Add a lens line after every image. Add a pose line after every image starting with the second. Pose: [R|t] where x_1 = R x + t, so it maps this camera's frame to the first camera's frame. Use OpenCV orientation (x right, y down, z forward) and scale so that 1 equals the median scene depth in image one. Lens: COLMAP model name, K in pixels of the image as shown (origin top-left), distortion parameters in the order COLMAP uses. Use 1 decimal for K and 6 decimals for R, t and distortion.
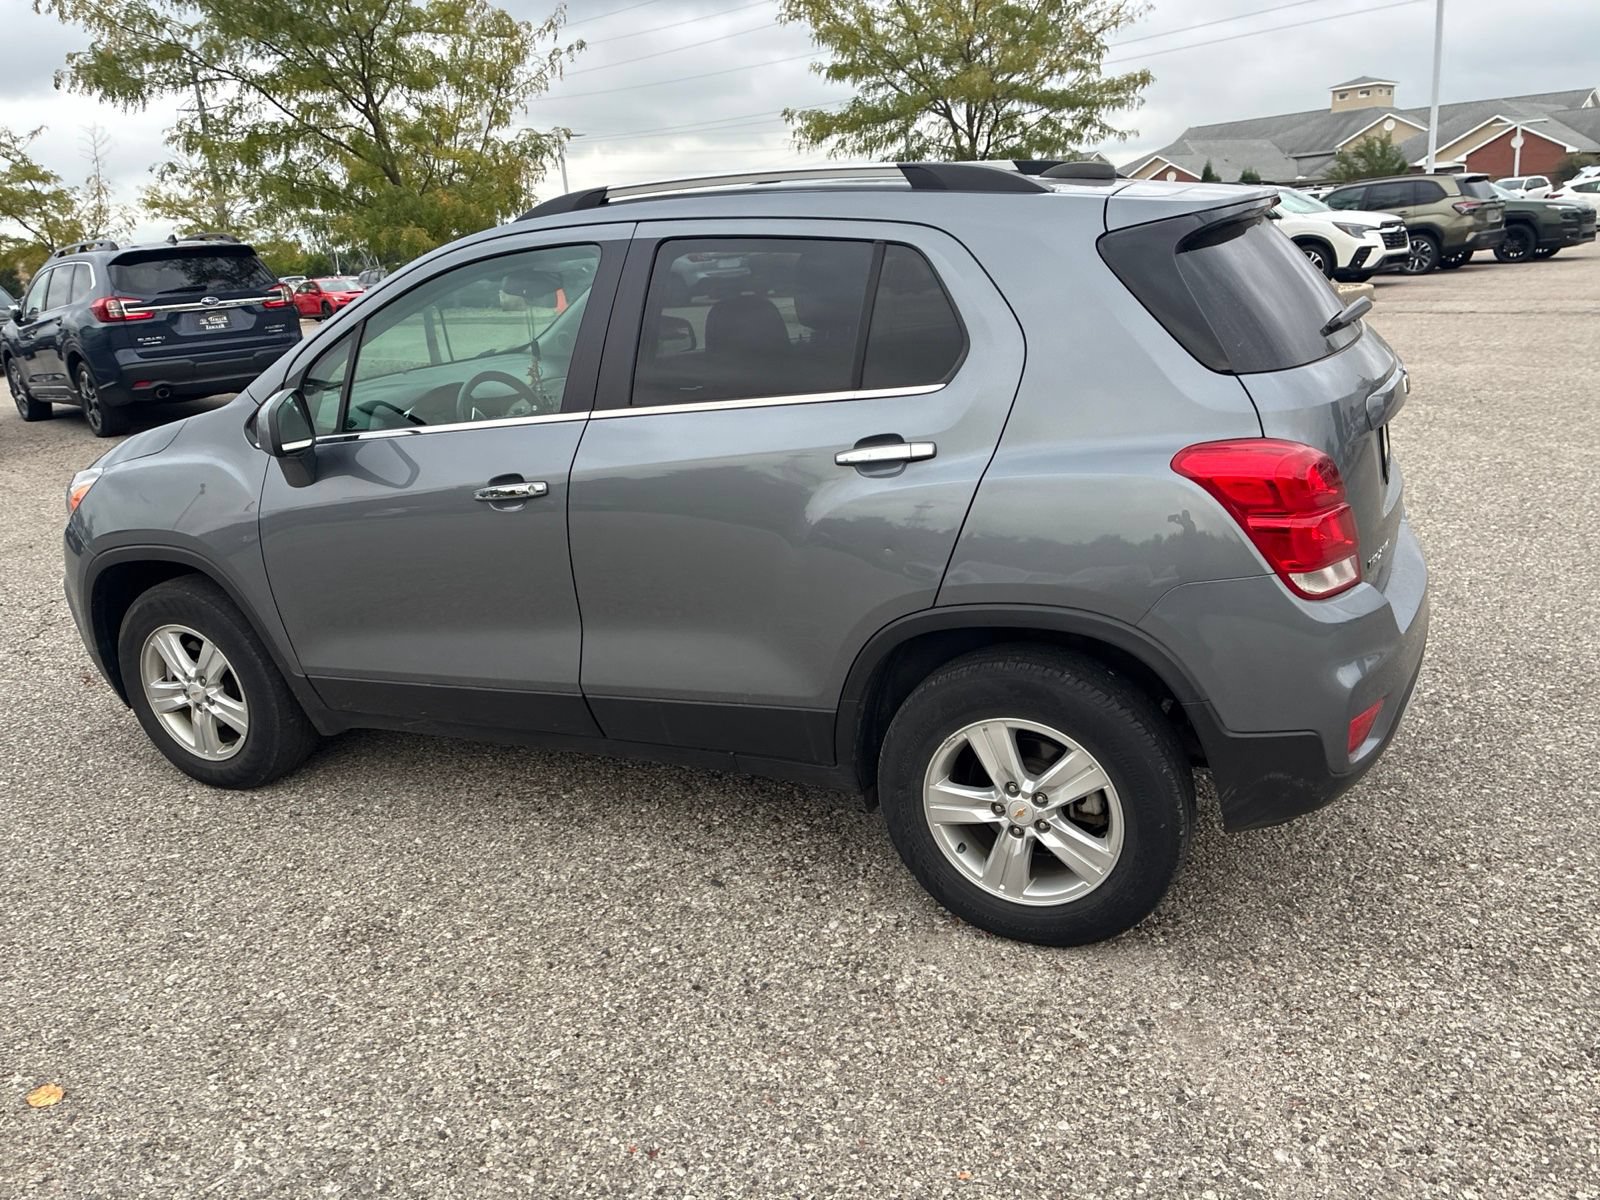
lens RADIAL K [[1210.8, 0, 815.8], [0, 1210.8, 611.1], [0, 0, 1]] dist [0.065936, -0.084085]
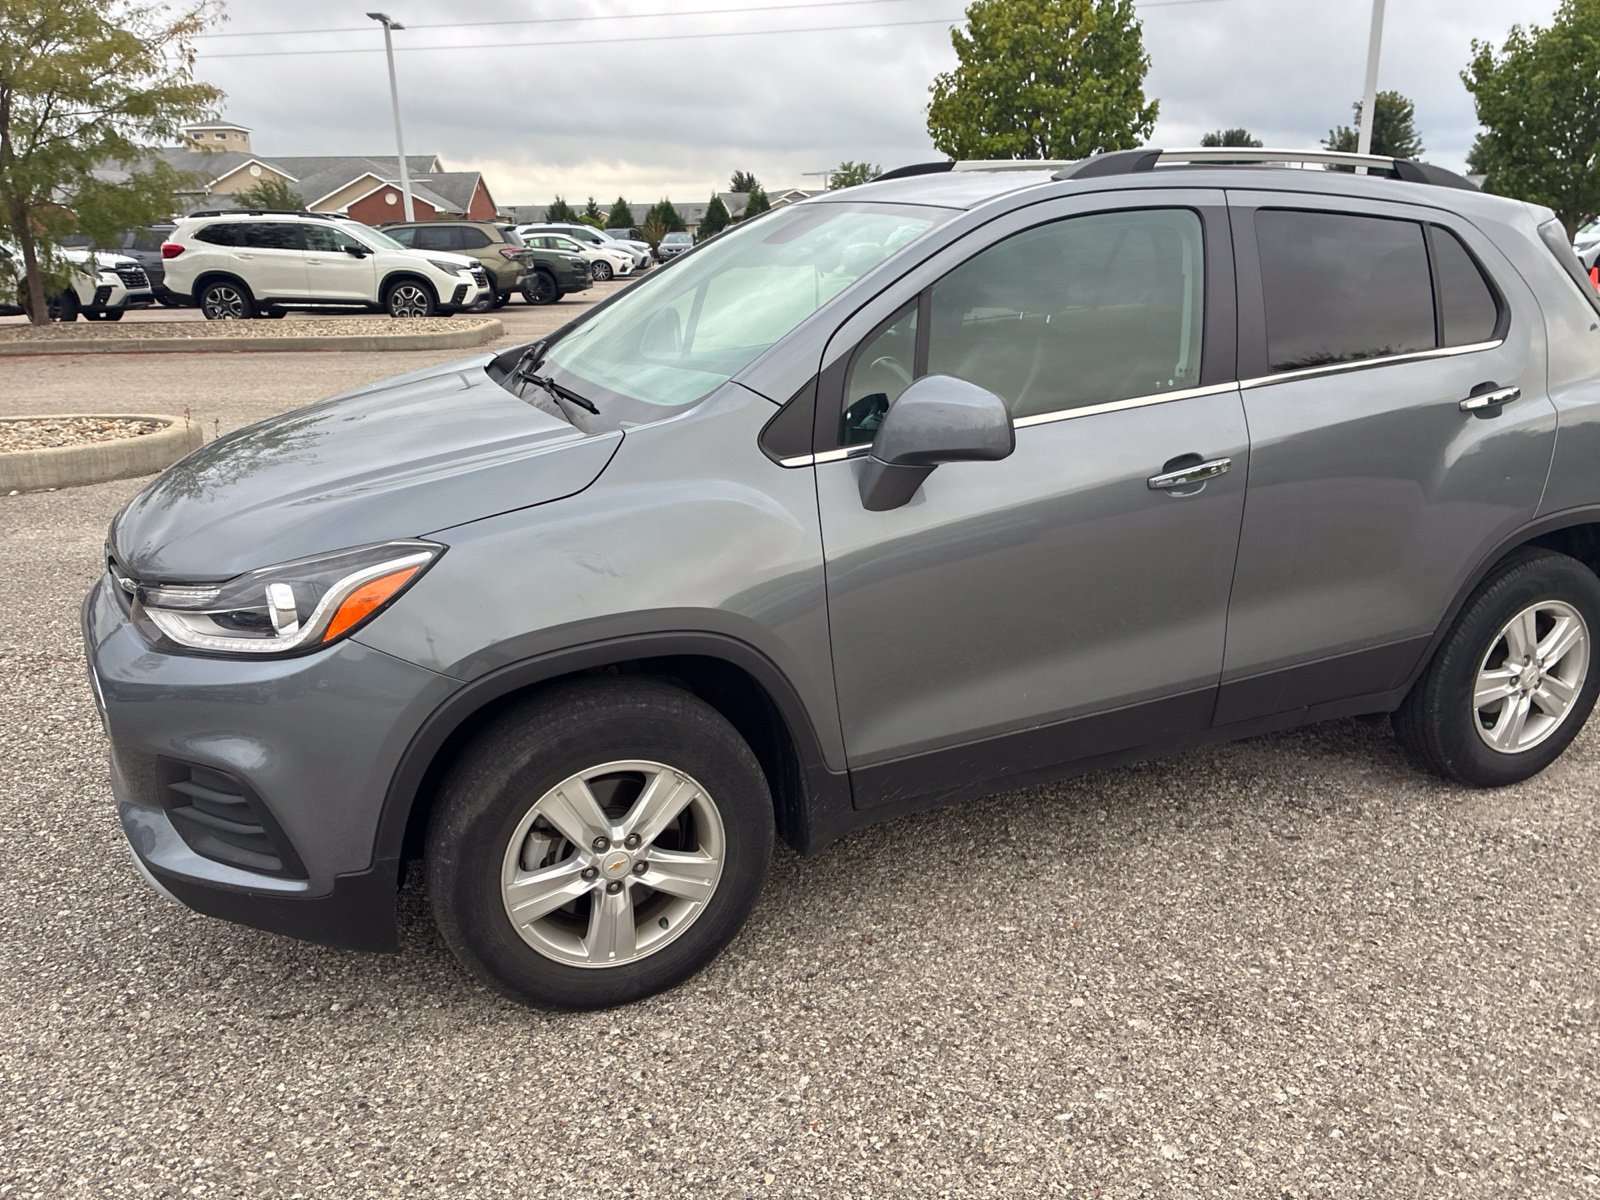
lens RADIAL K [[1210.8, 0, 823.0], [0, 1210.8, 610.4], [0, 0, 1]] dist [0.065936, -0.084085]
pose [[0.655025, -0.163202, 0.737772, -1.160215], [0.188789, 0.980777, 0.049341, -0.098609], [-0.731642, 0.106964, 0.673245, 0.623658]]
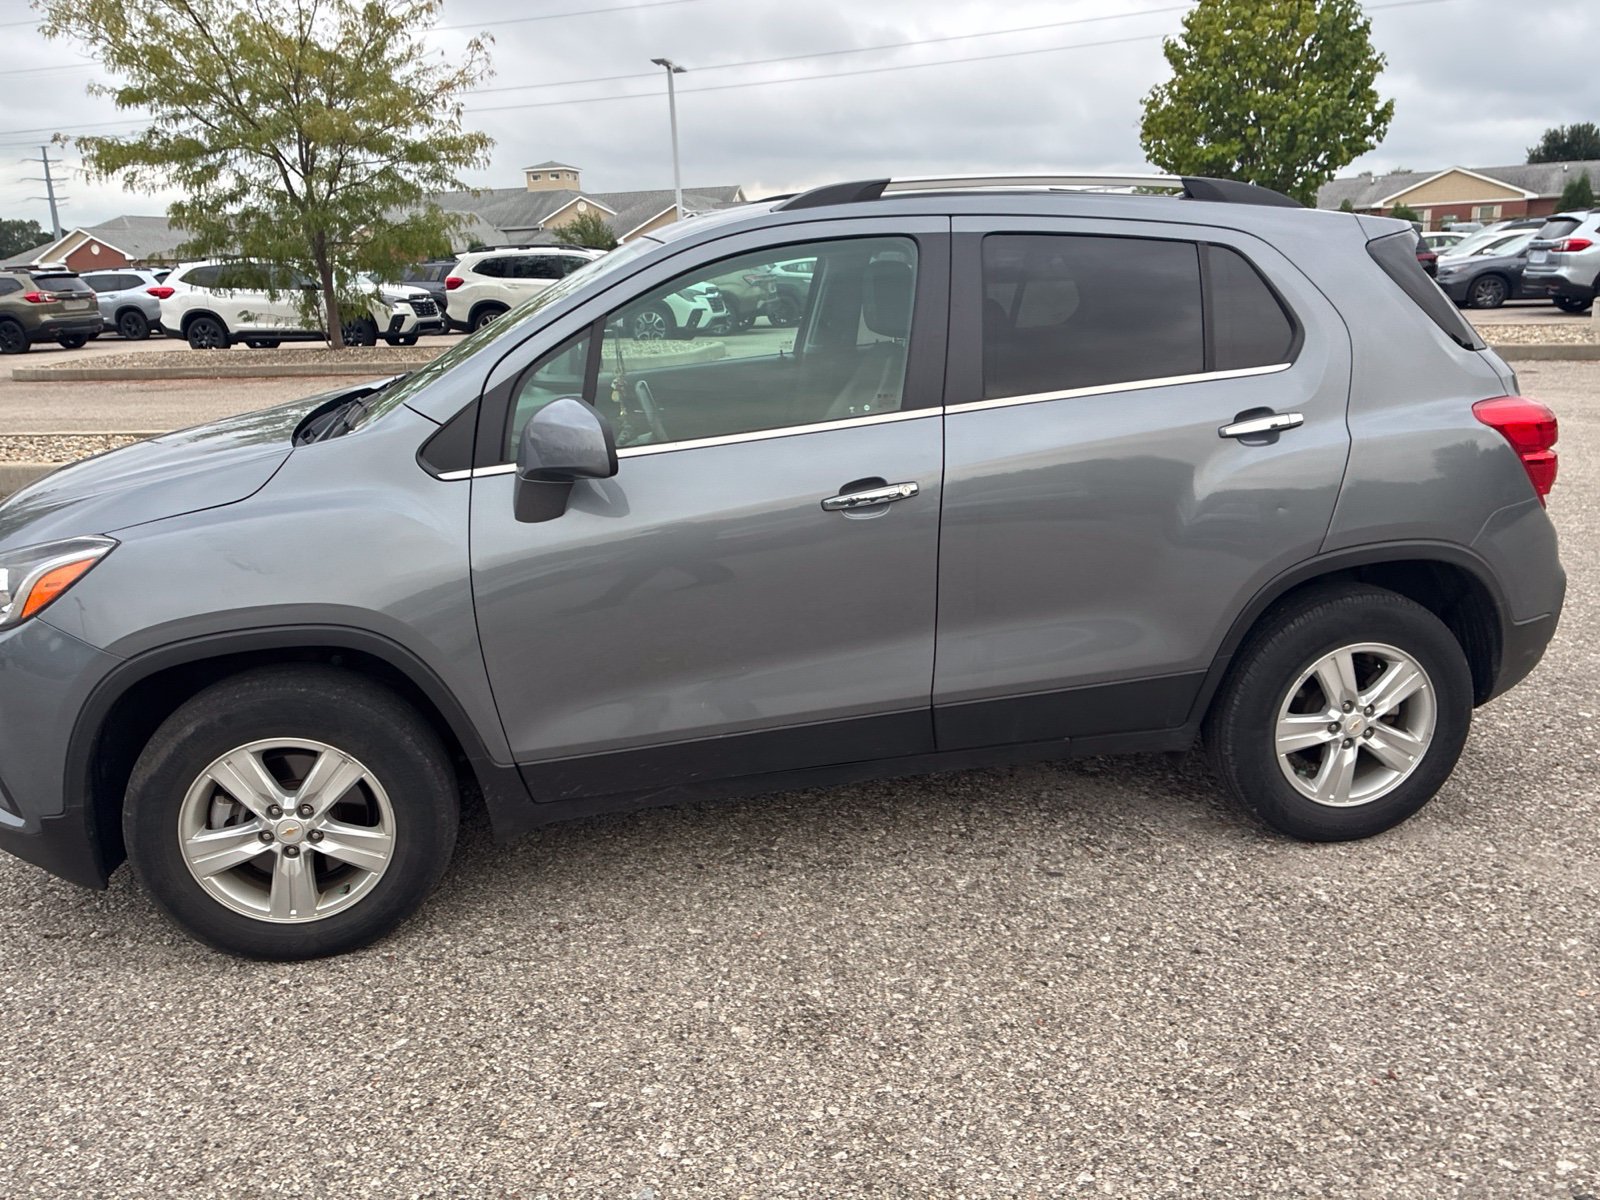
lens RADIAL K [[1210.8, 0, 809.4], [0, 1210.8, 595.1], [0, 0, 1]] dist [0.065936, -0.084085]
pose [[0.815761, -0.113801, 0.567083, -0.849810], [0.149181, 0.988677, -0.016195, -0.017436], [-0.558819, 0.097809, 0.823501, 0.289038]]
